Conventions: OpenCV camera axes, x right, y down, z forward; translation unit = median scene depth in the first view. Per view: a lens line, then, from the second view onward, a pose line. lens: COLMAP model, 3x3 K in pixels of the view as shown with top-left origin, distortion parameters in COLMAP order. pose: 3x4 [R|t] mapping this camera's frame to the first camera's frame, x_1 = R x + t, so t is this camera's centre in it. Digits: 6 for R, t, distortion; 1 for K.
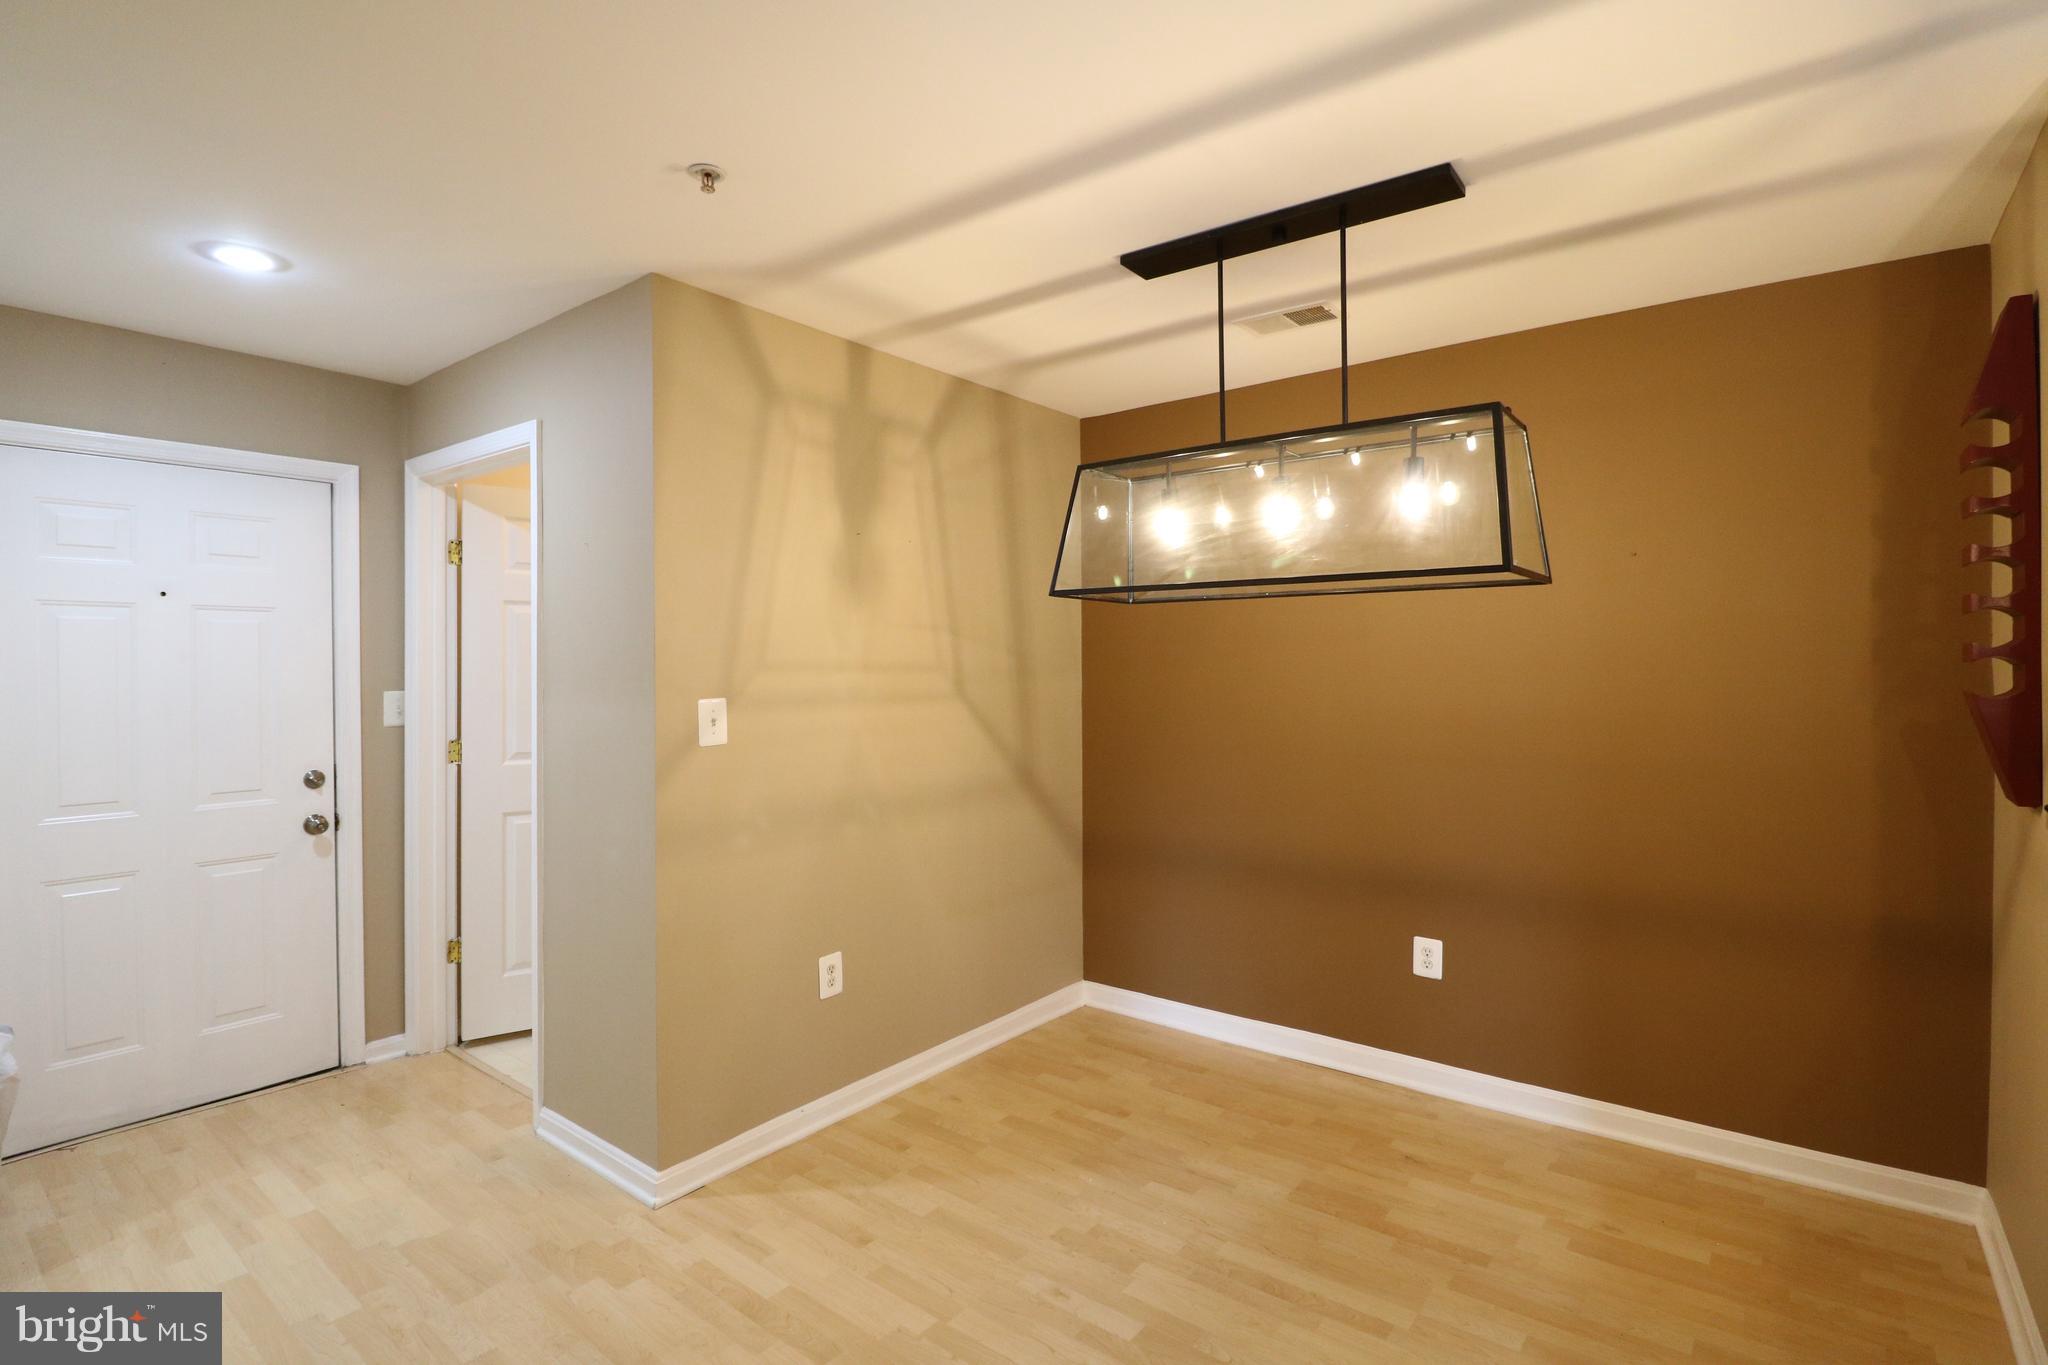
lens RADIAL K [[945.9, 0, 1033.3], [0, 945.9, 671.9], [0, 0, 1]] dist [-0.000959, -0.011521]
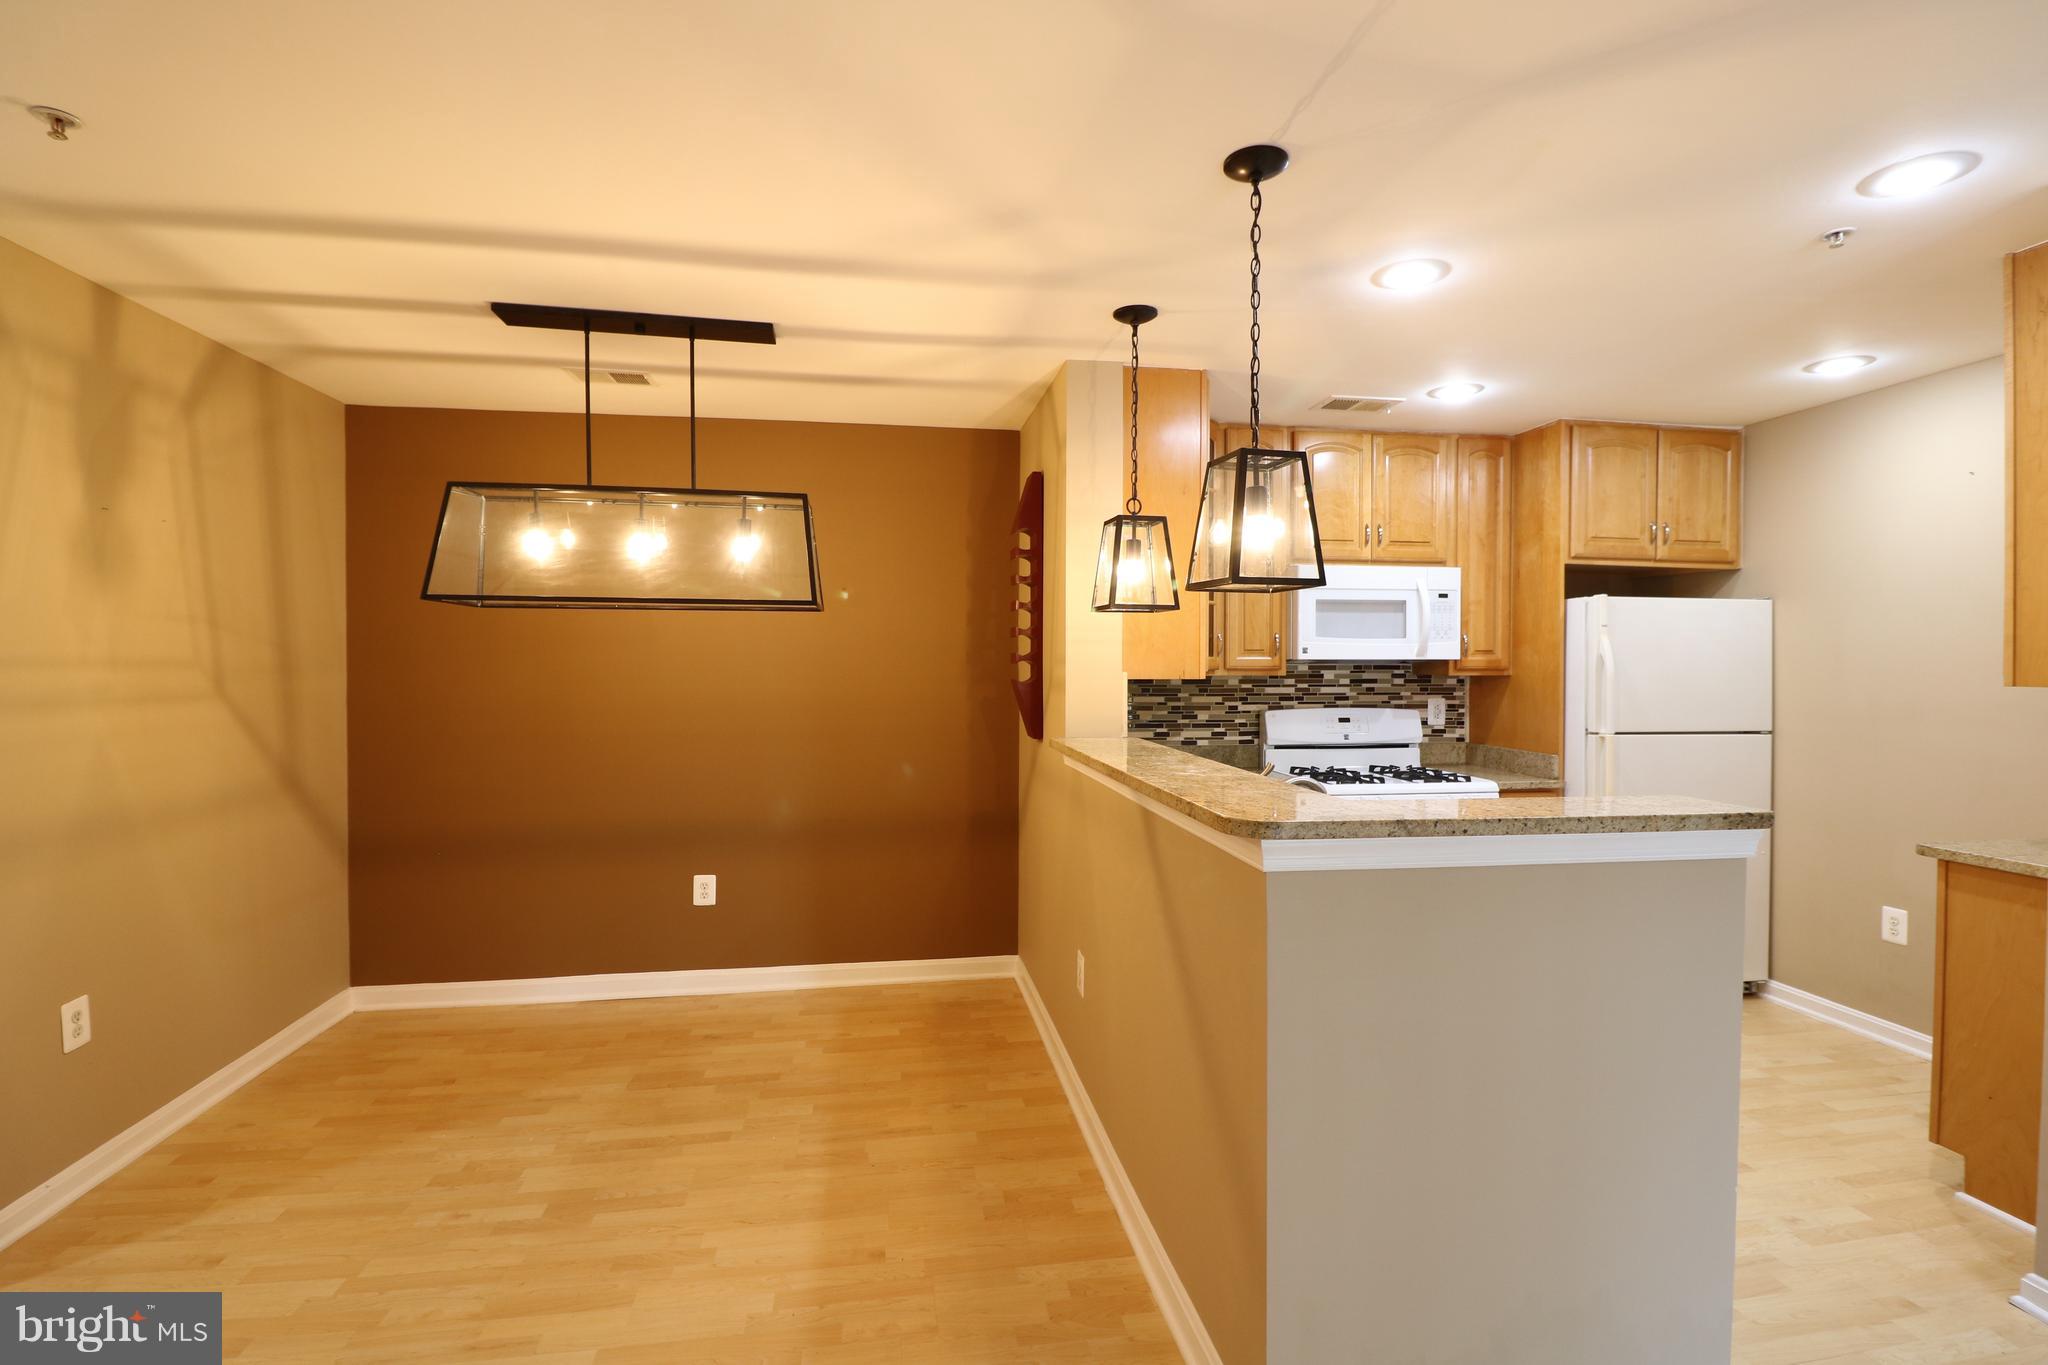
lens RADIAL K [[945.9, 0, 1018.9], [0, 945.9, 671.9], [0, 0, 1]] dist [-0.000959, -0.011521]
pose [[0.675675, -0.004154, 0.737188, -0.280675], [-0.006417, 0.999913, 0.011516, -0.012412], [-0.737172, -0.012511, 0.675589, -0.206006]]
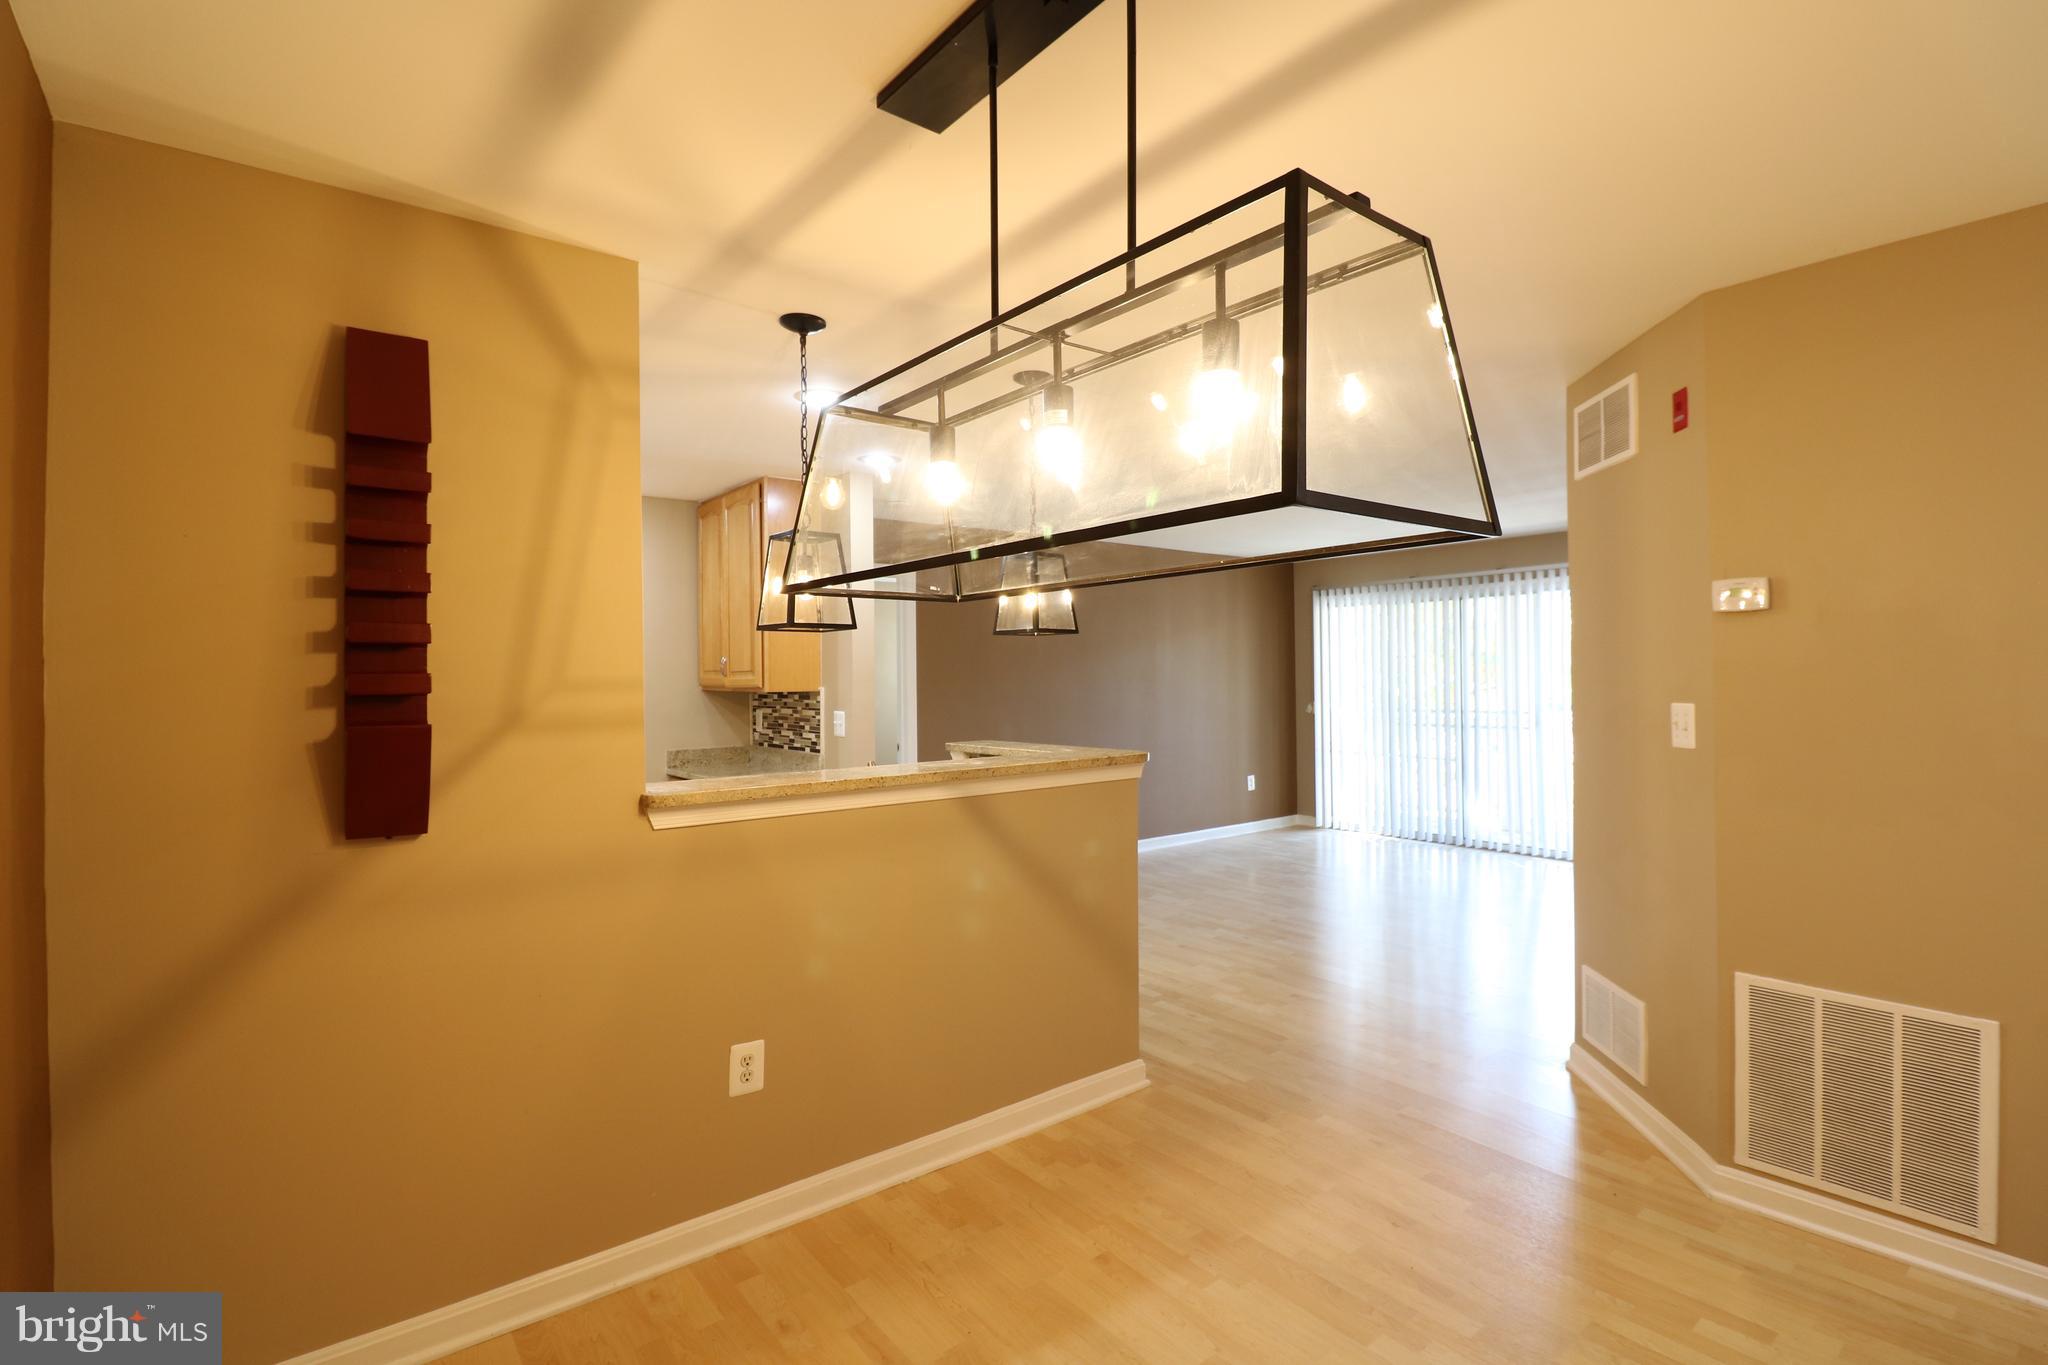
lens RADIAL K [[945.9, 0, 1023.2], [0, 945.9, 672.4], [0, 0, 1]] dist [-0.000959, -0.011521]
pose [[-0.973252, 0.015262, 0.229234, 0.114945], [0.014345, 0.999881, -0.005669, -0.014536], [-0.229293, -0.002229, -0.973355, 1.296871]]
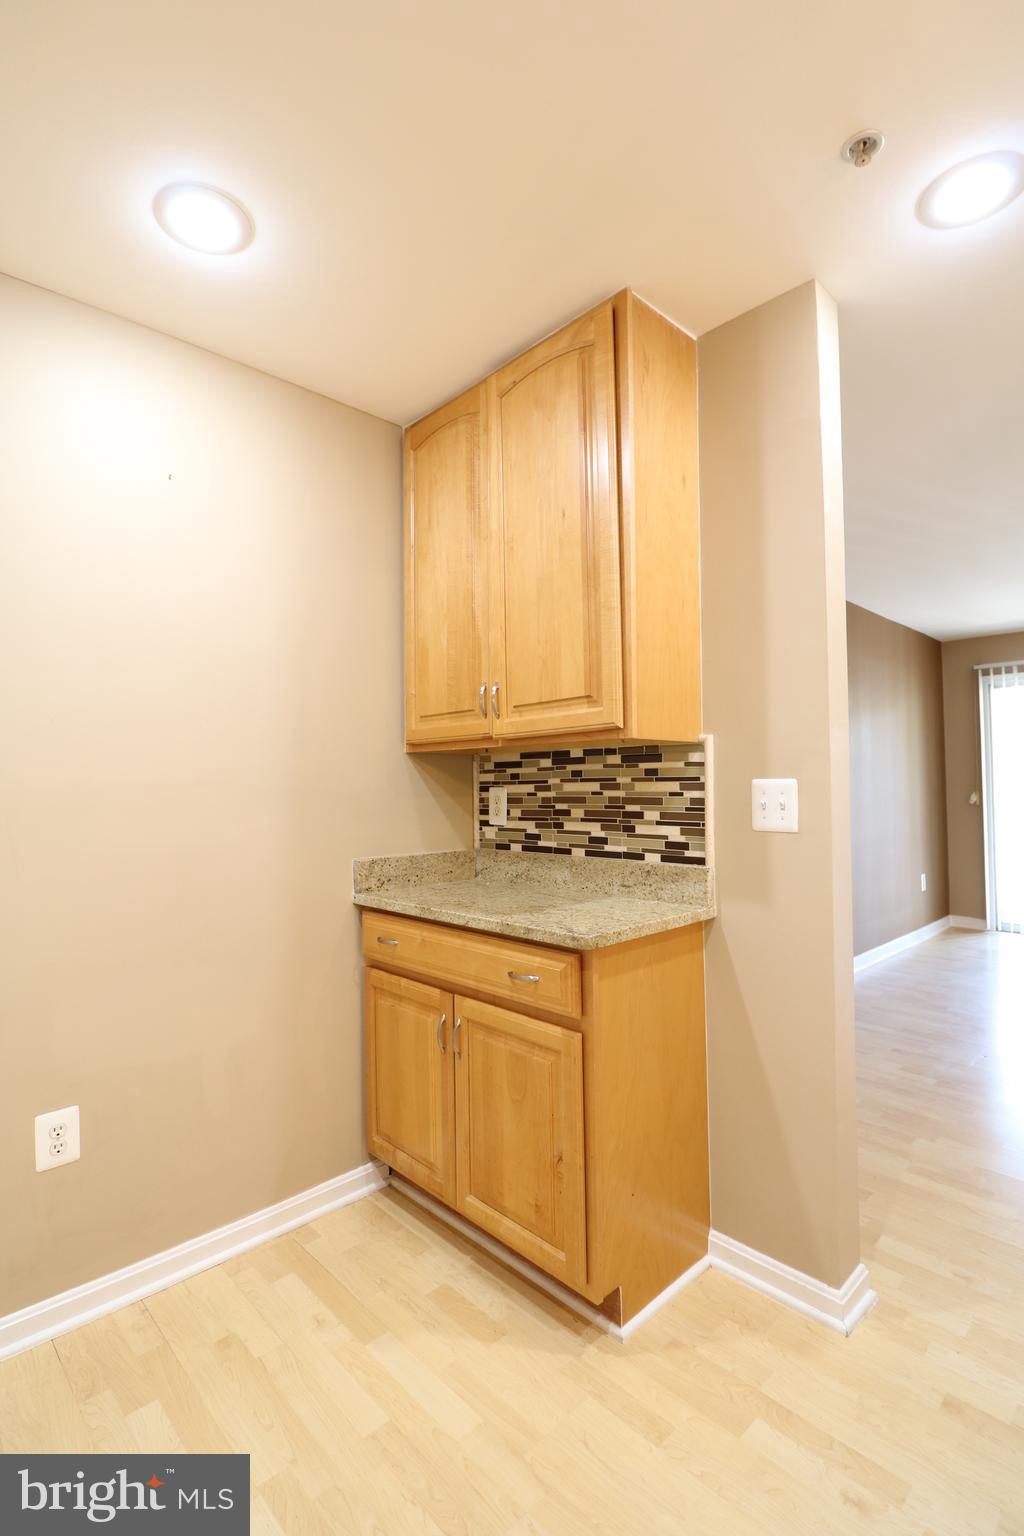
lens RADIAL K [[709.5, 0, 509.4], [0, 709.5, 765.2], [0, 0, 1]] dist [-0.000959, -0.011521]
pose [[-0.989936, 0.020480, 0.140026, 1.001301], [0.016026, 0.999331, -0.032864, 0.047504], [-0.140605, -0.030289, -0.989602, 0.328223]]
